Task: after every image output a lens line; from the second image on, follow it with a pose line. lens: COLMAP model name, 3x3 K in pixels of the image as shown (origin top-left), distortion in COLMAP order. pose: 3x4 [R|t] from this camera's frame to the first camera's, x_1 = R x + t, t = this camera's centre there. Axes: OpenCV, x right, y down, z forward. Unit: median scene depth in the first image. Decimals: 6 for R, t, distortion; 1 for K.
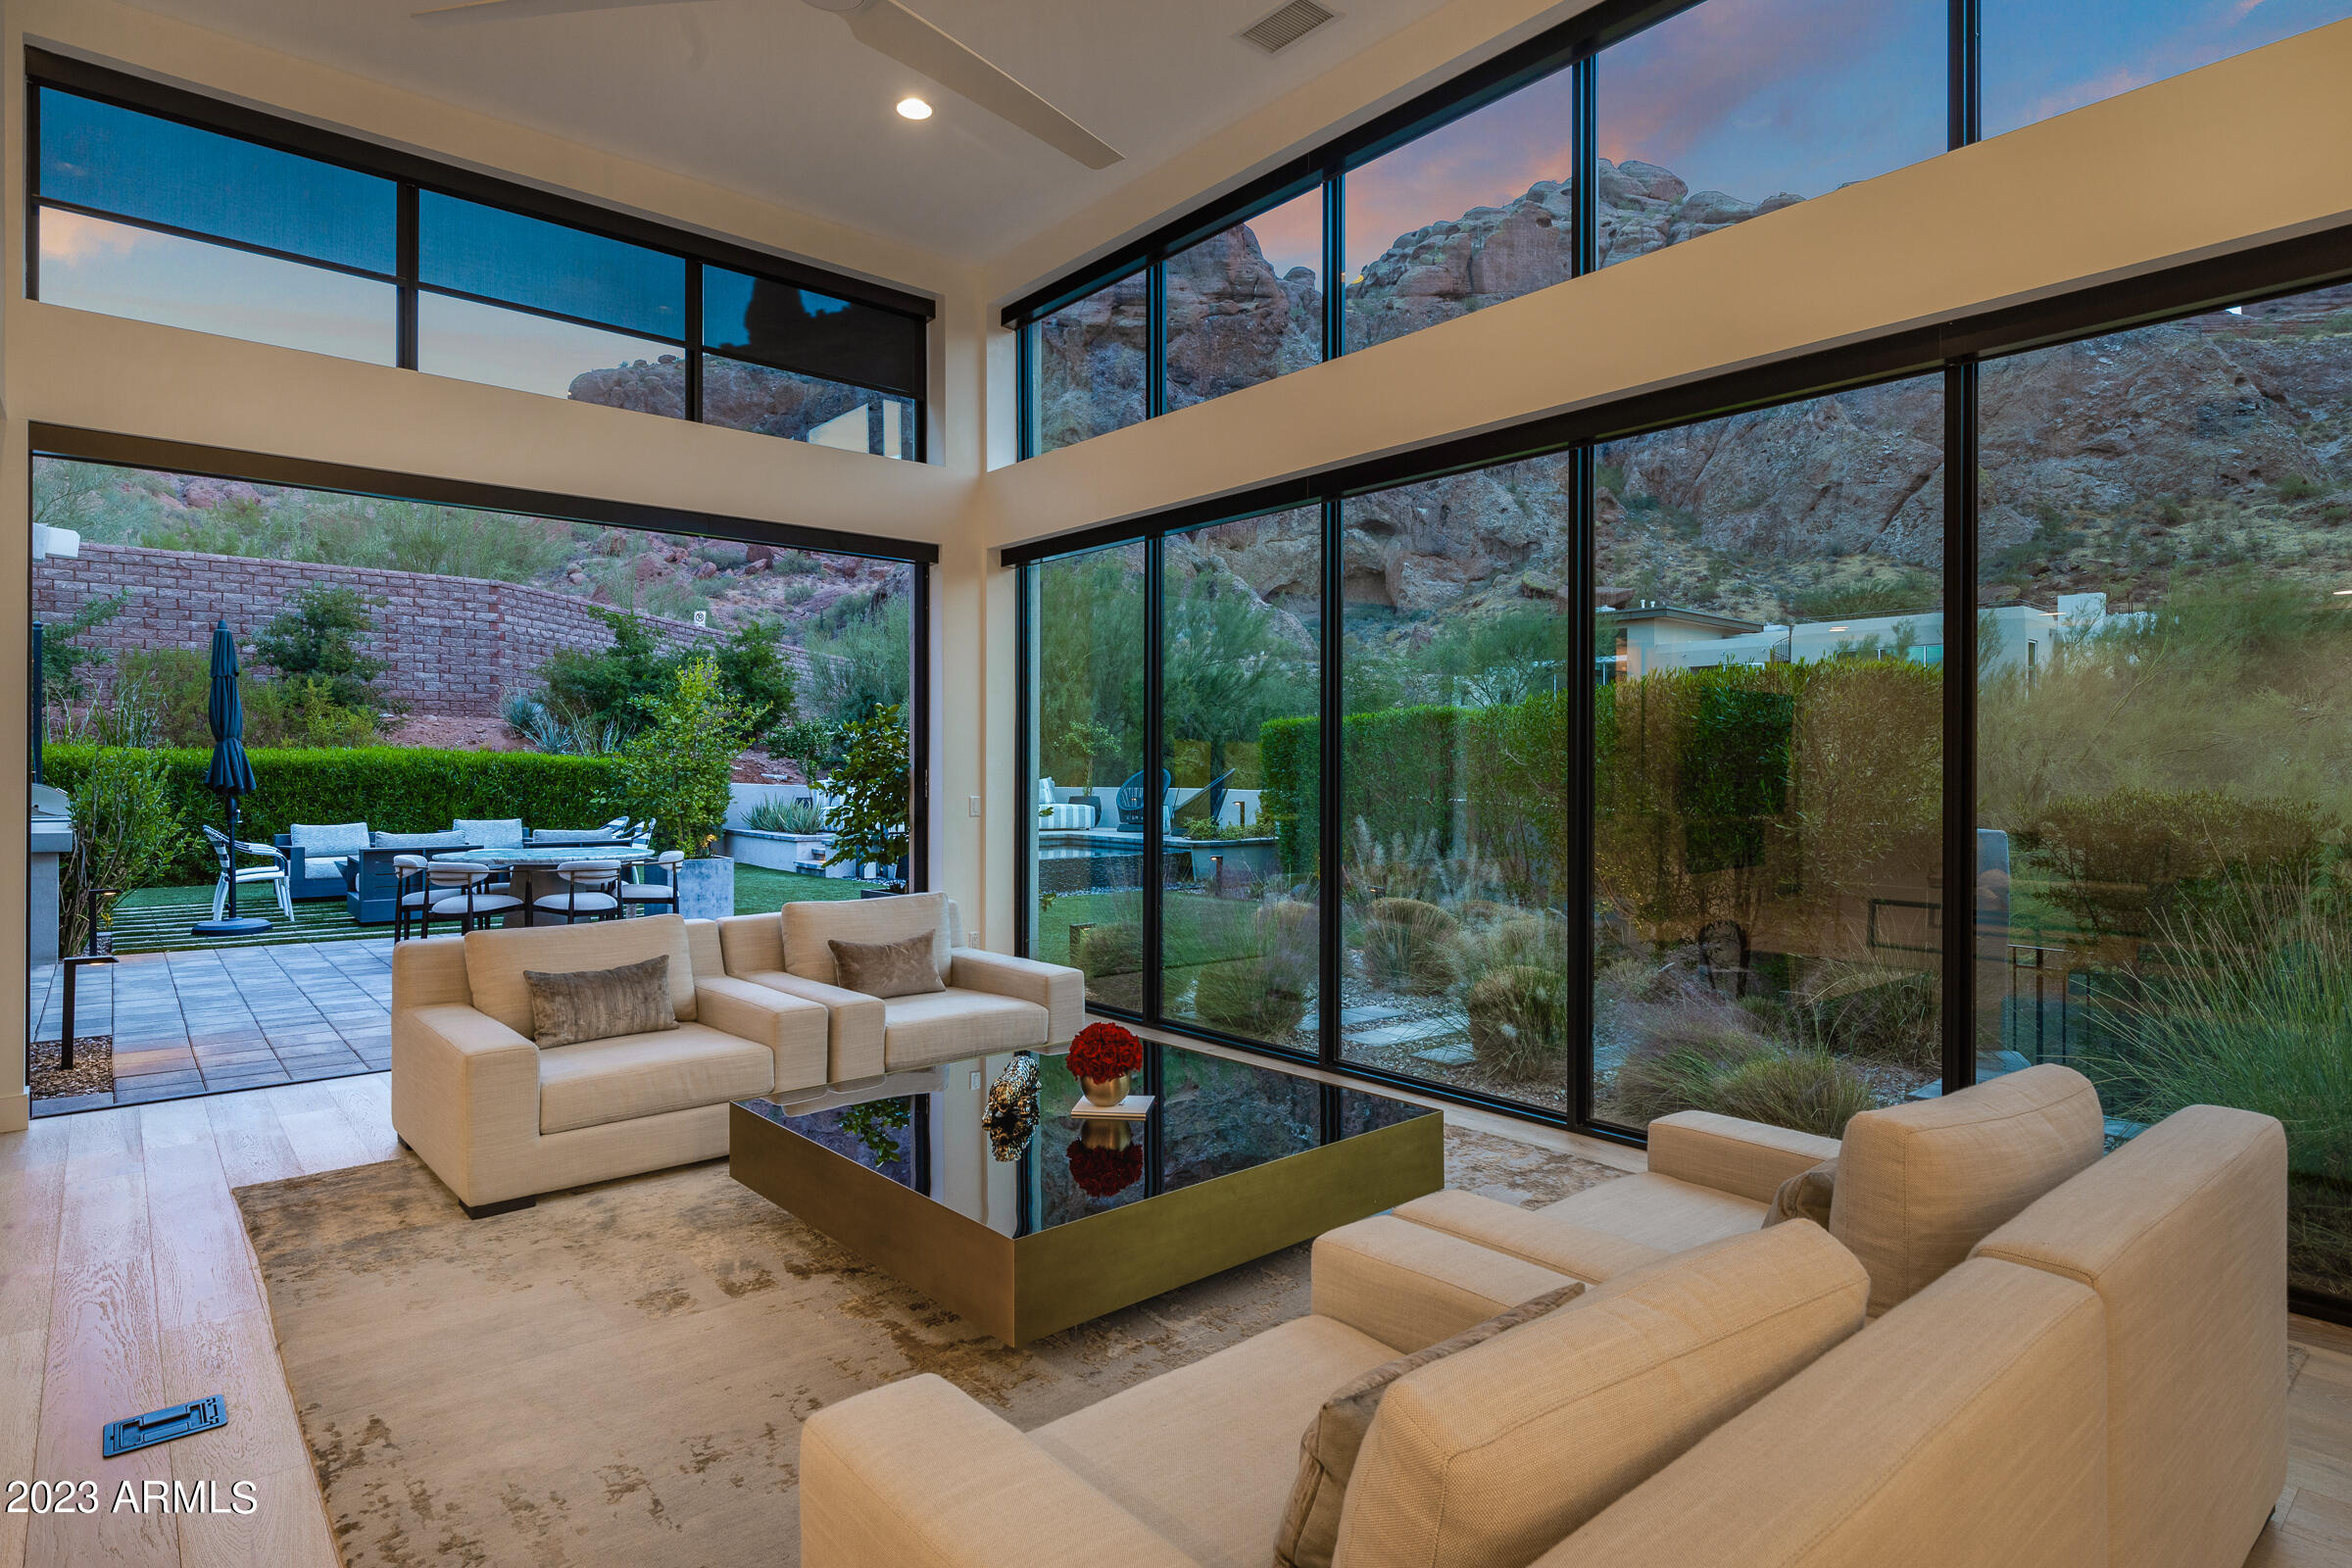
lens RADIAL K [[1227.0, 0, 1180.2], [0, 1227.0, 767.5], [0, 0, 1]] dist [-0.003883, 0.000509]
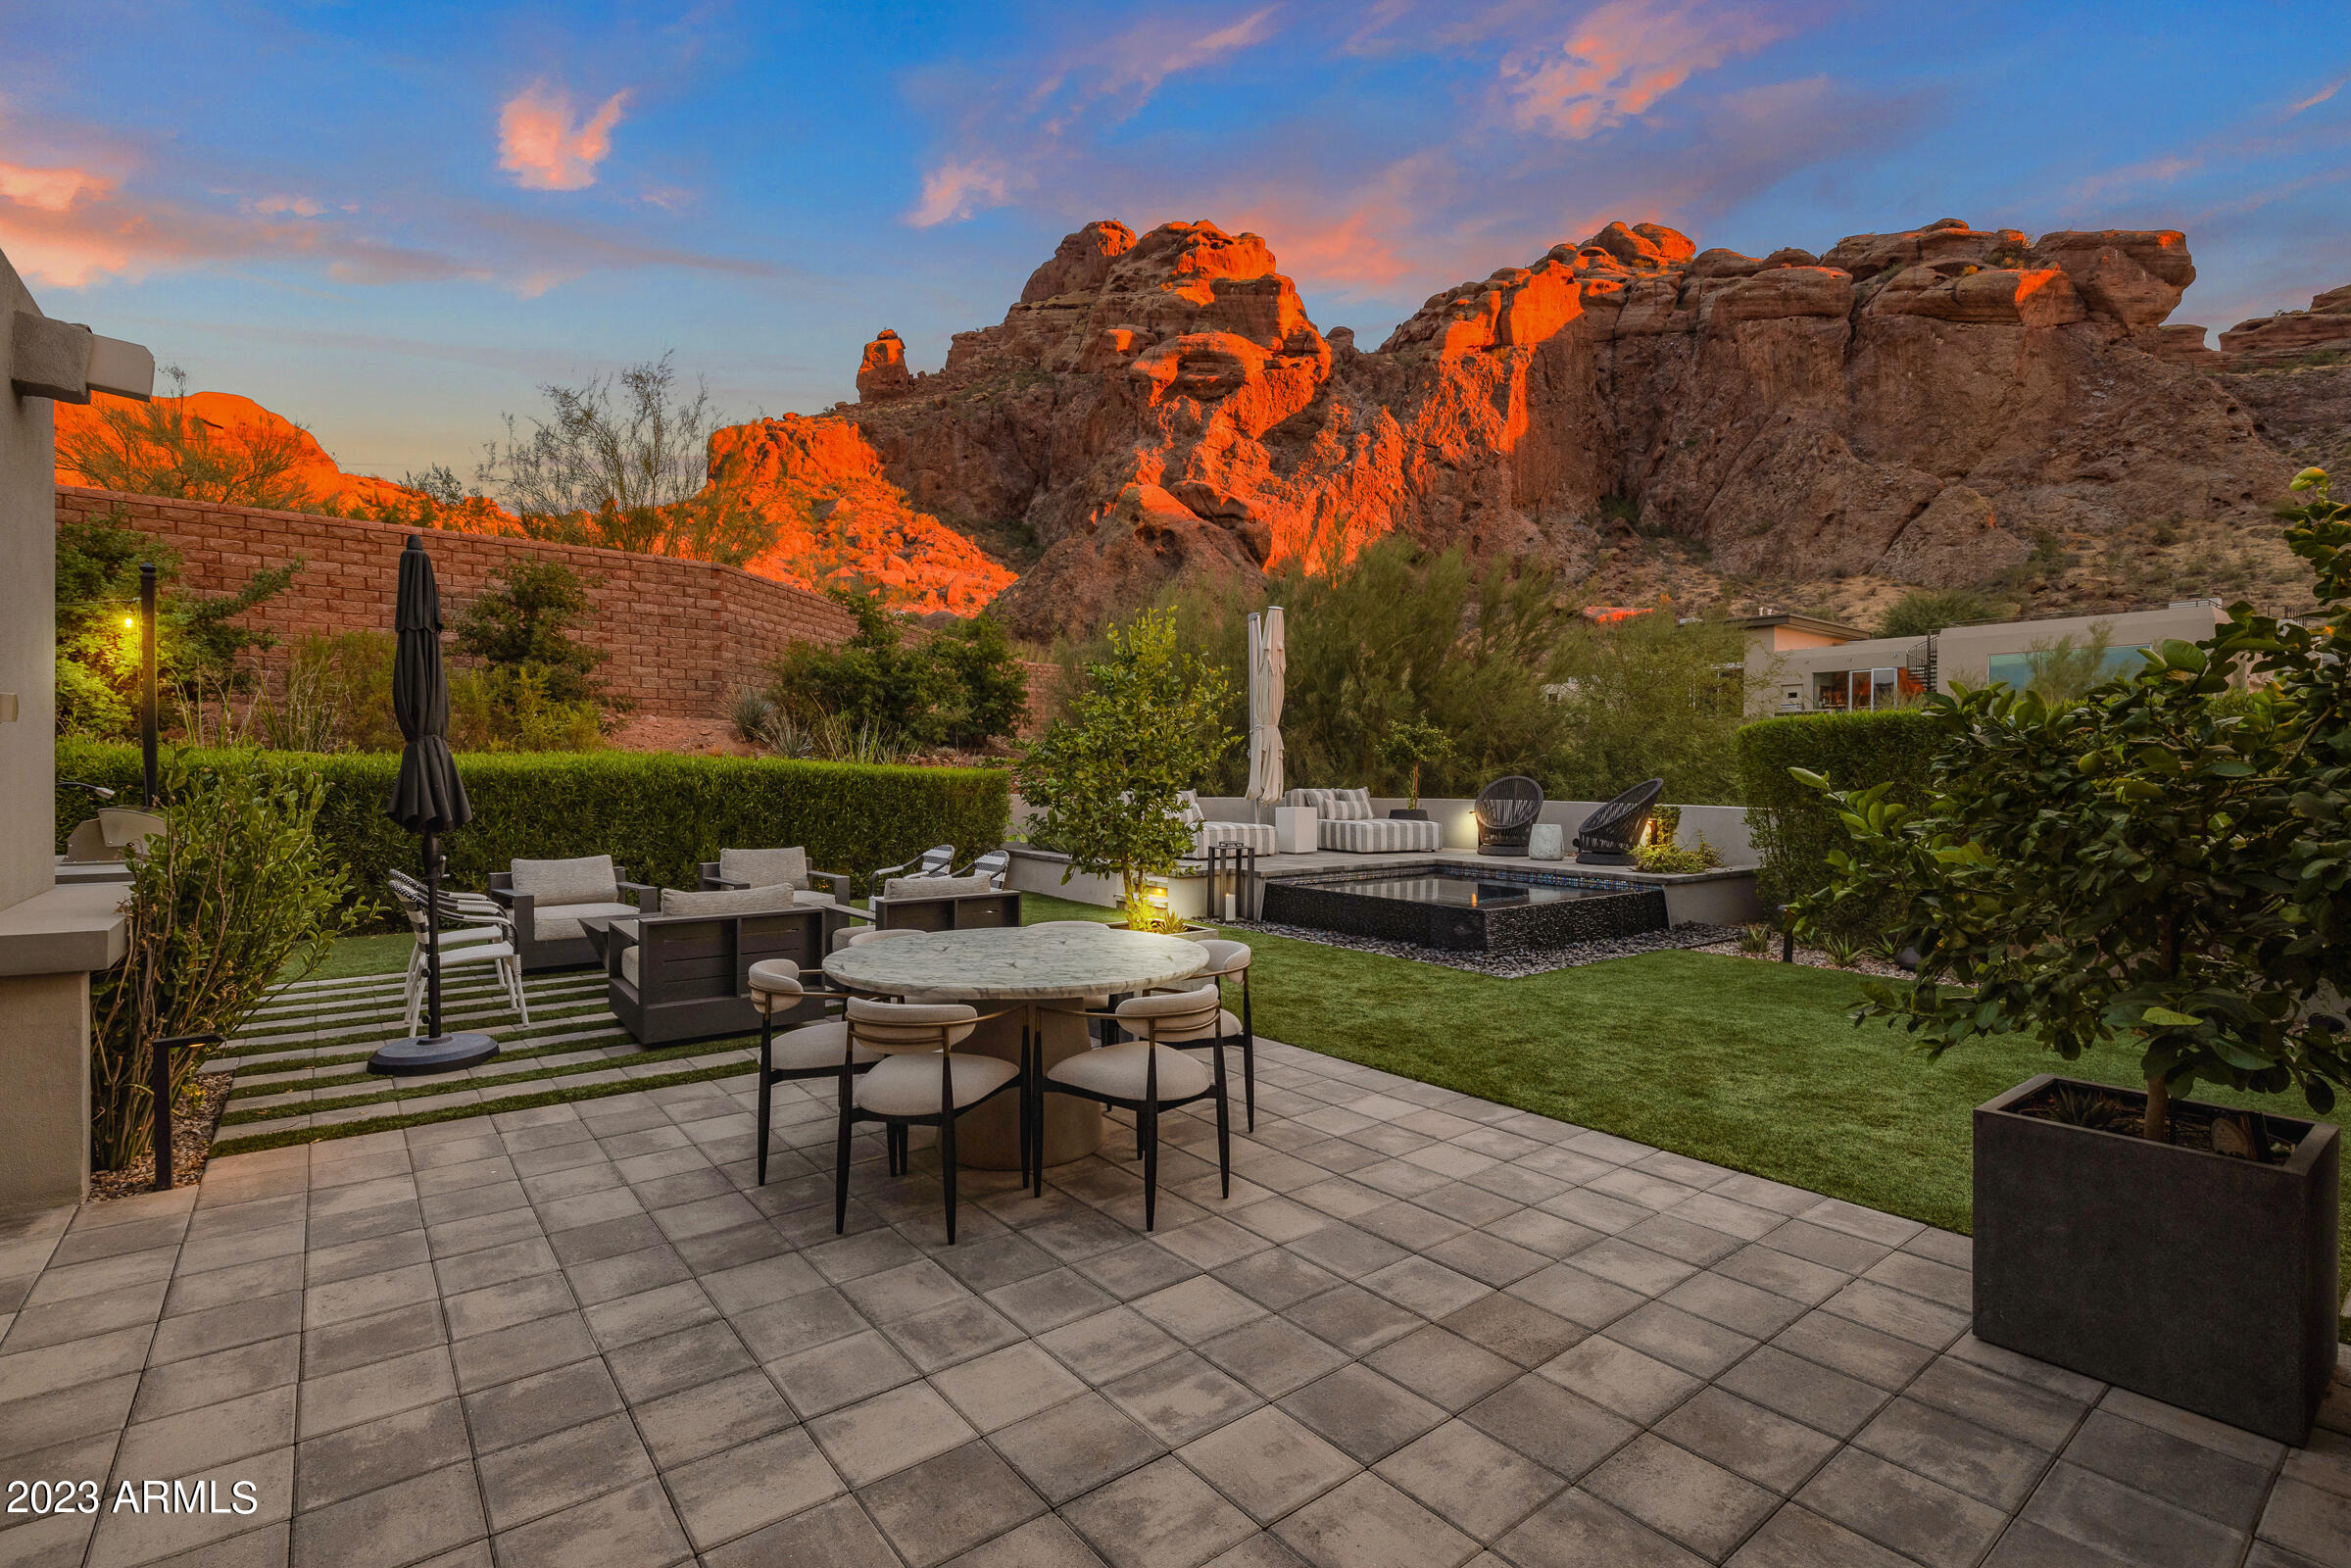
lens RADIAL K [[1058.2, 0, 1174.0], [0, 1058.2, 779.2], [0, 0, 1]] dist [0.002619, -0.000047]
pose [[0.998983, 0.000592, -0.045095, -0.017555], [-0.000186, 0.999959, 0.009011, -0.000345], [0.045099, -0.008994, 0.998942, 0.022522]]
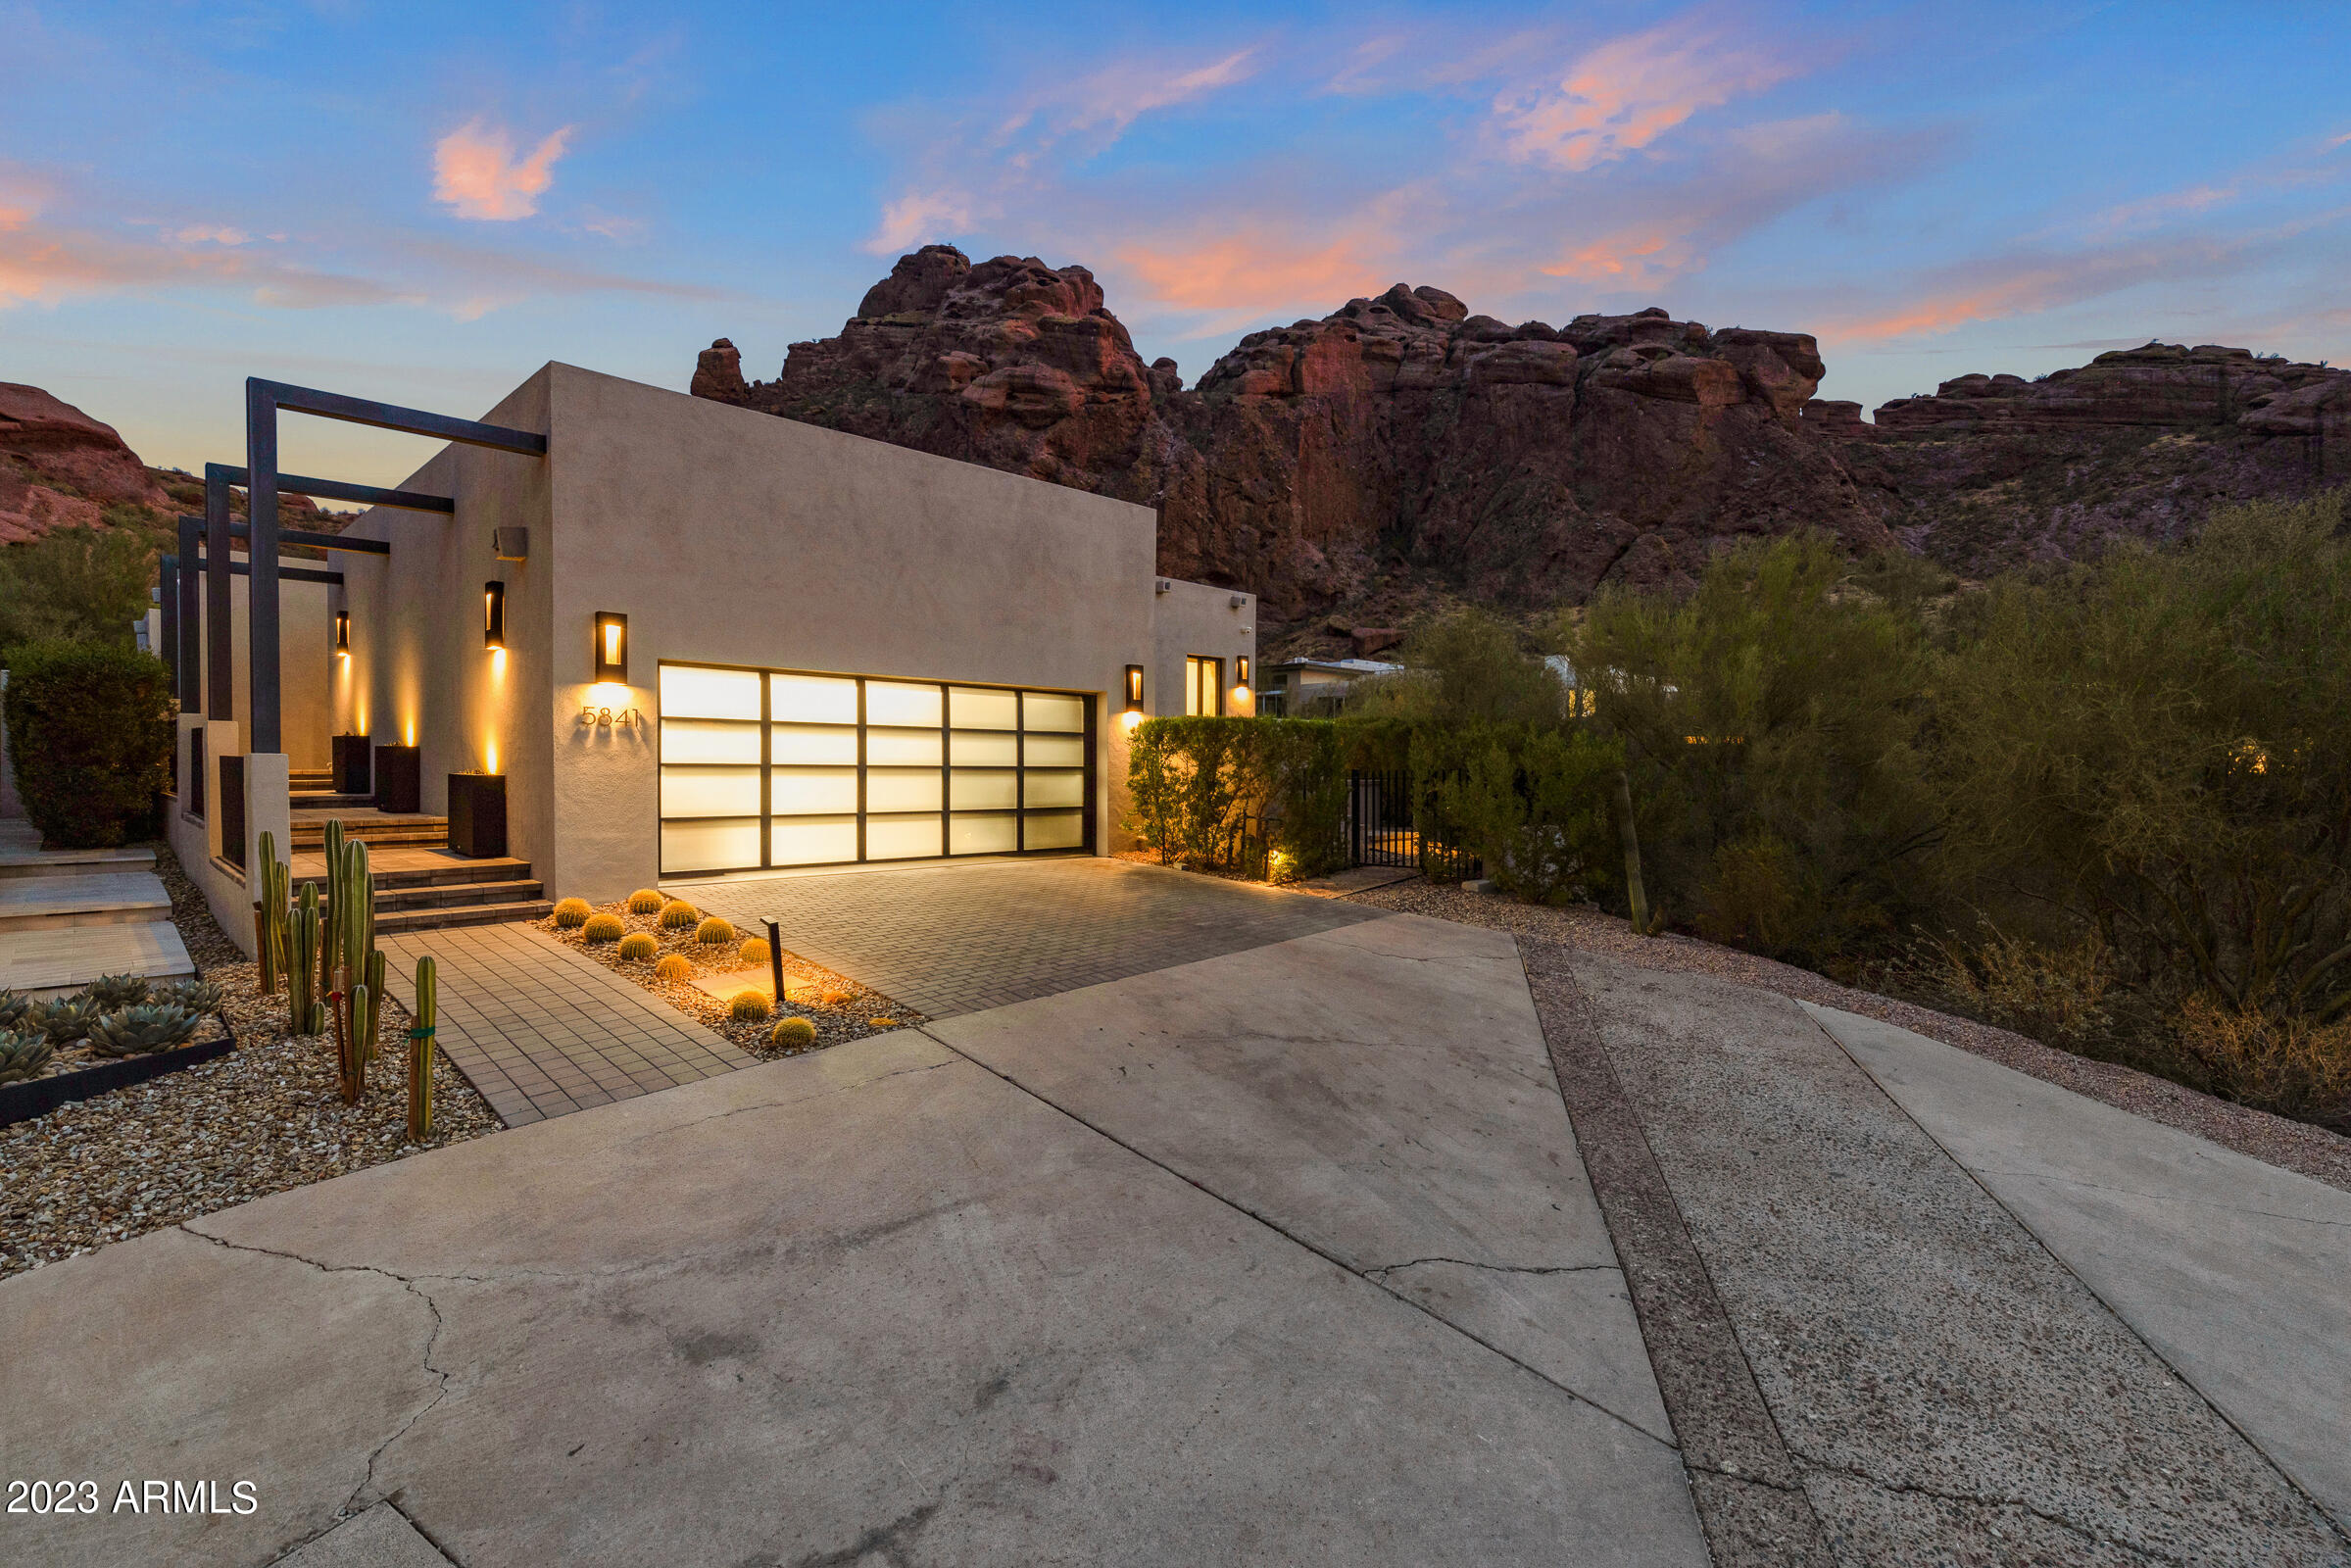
lens RADIAL K [[1099.0, 0, 1181.5], [0, 1099.0, 791.4], [0, 0, 1]] dist [0.003046, -0.001087]
pose [[0.995627, -0.002378, 0.093392, 0.017662], [0.001130, 0.999909, 0.013407, 0.009446], [-0.093415, -0.013242, 0.995539, -0.138234]]
